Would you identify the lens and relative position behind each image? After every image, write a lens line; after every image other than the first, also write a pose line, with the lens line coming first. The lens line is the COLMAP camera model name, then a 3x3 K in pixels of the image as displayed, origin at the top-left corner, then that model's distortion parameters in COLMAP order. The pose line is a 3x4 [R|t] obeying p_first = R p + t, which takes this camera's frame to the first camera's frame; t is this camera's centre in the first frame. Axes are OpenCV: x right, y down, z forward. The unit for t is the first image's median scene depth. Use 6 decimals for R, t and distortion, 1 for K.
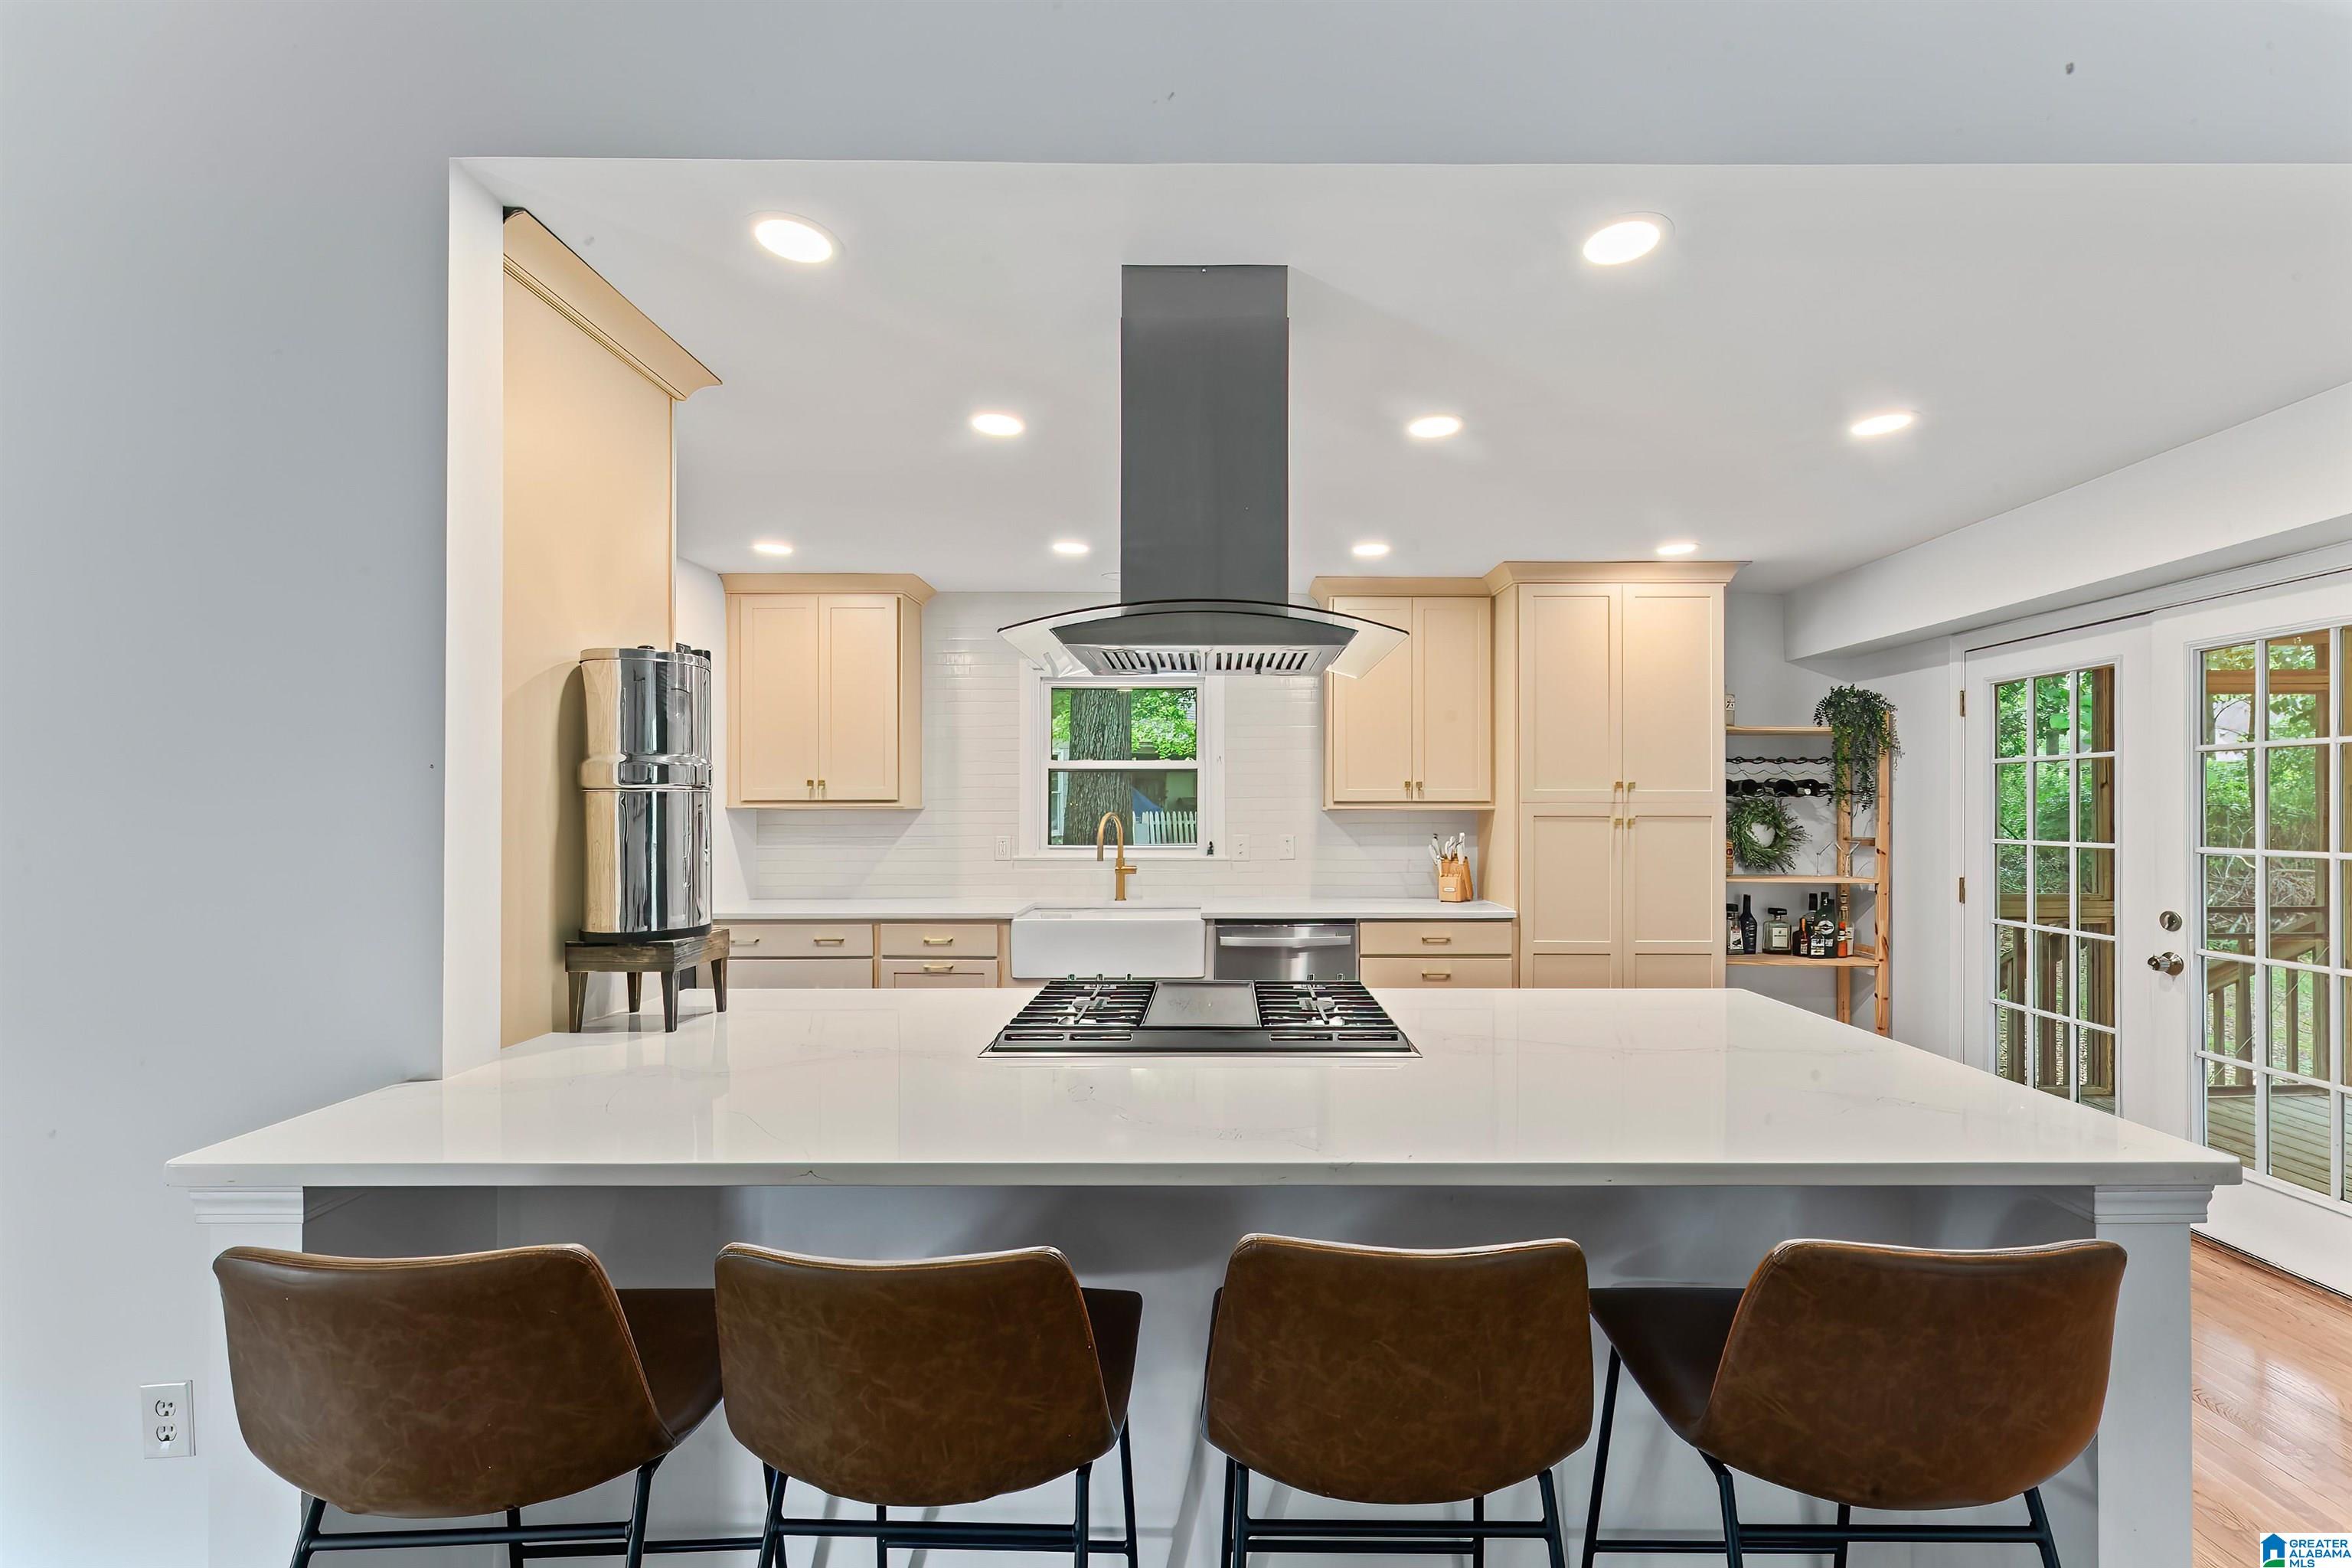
lens RADIAL K [[938.3, 0, 1221.8], [0, 938.3, 807.9], [0, 0, 1]] dist [0.000197, 0.000677]
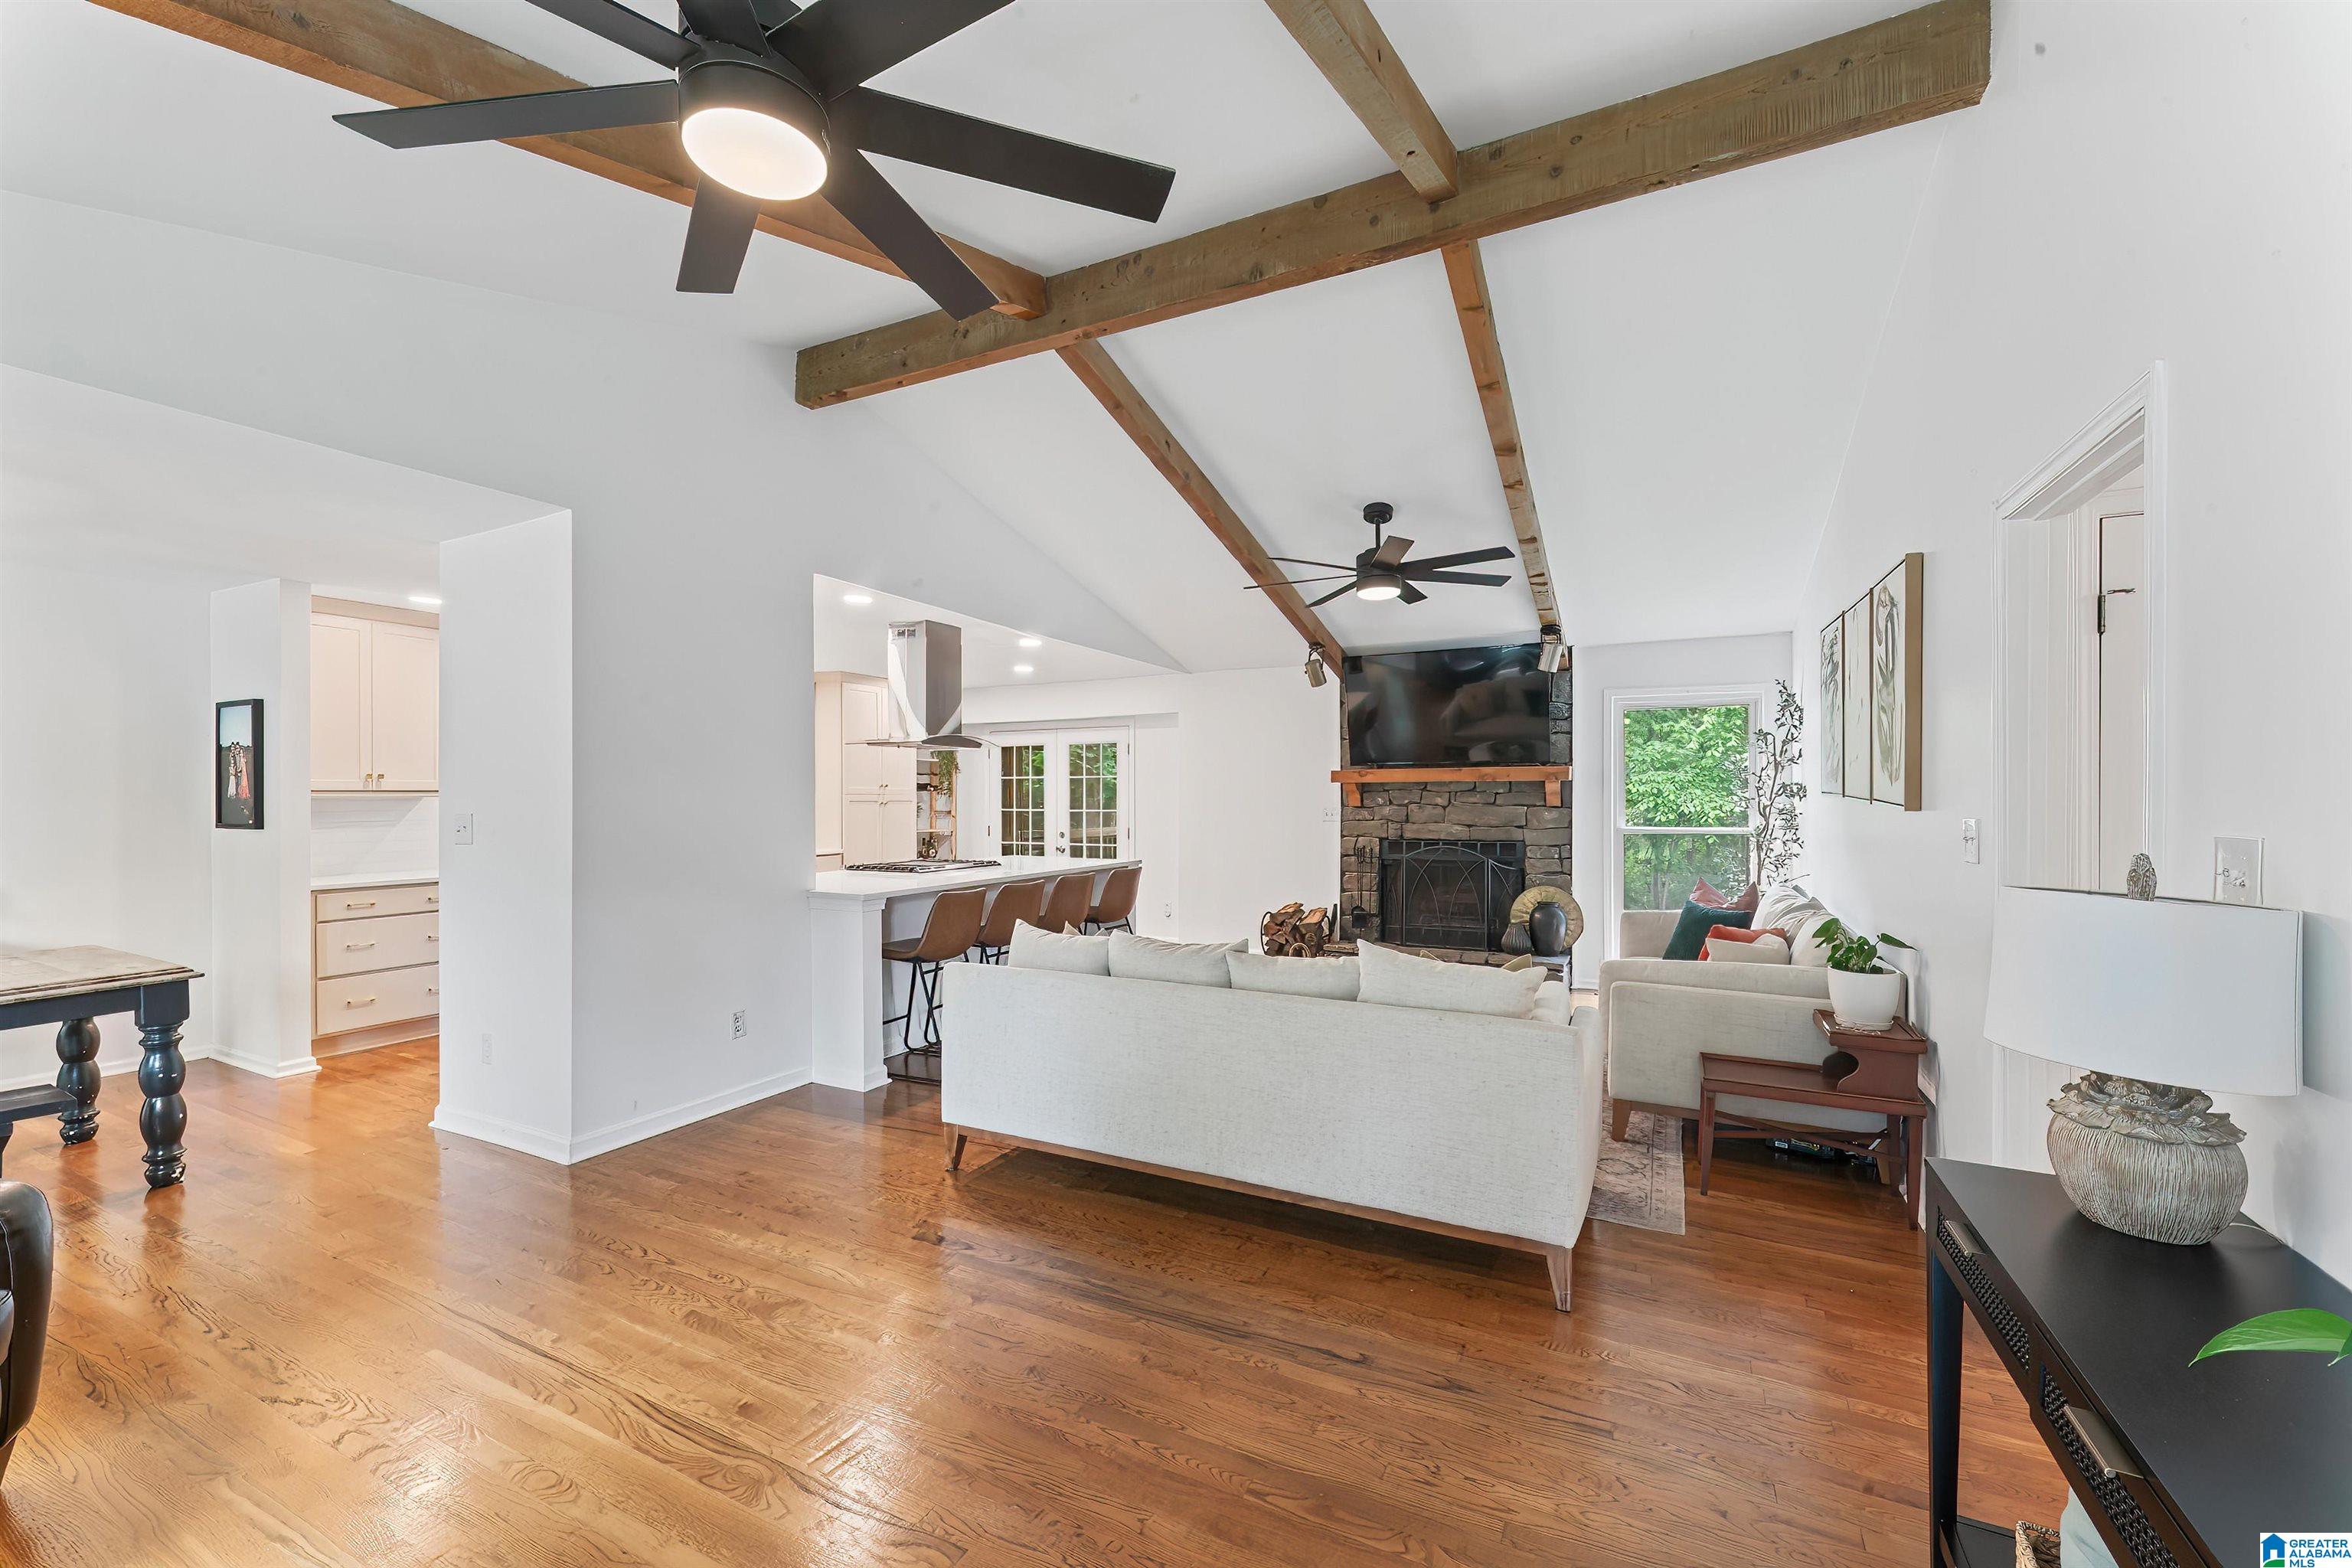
lens RADIAL K [[938.3, 0, 1169.3], [0, 938.3, 774.5], [0, 0, 1]] dist [0.000197, 0.000677]
pose [[0.455971, 0.021538, 0.889734, -1.039562], [-0.000159, 0.999709, -0.024119, 0.001778], [-0.889995, 0.010857, 0.455842, -0.460333]]
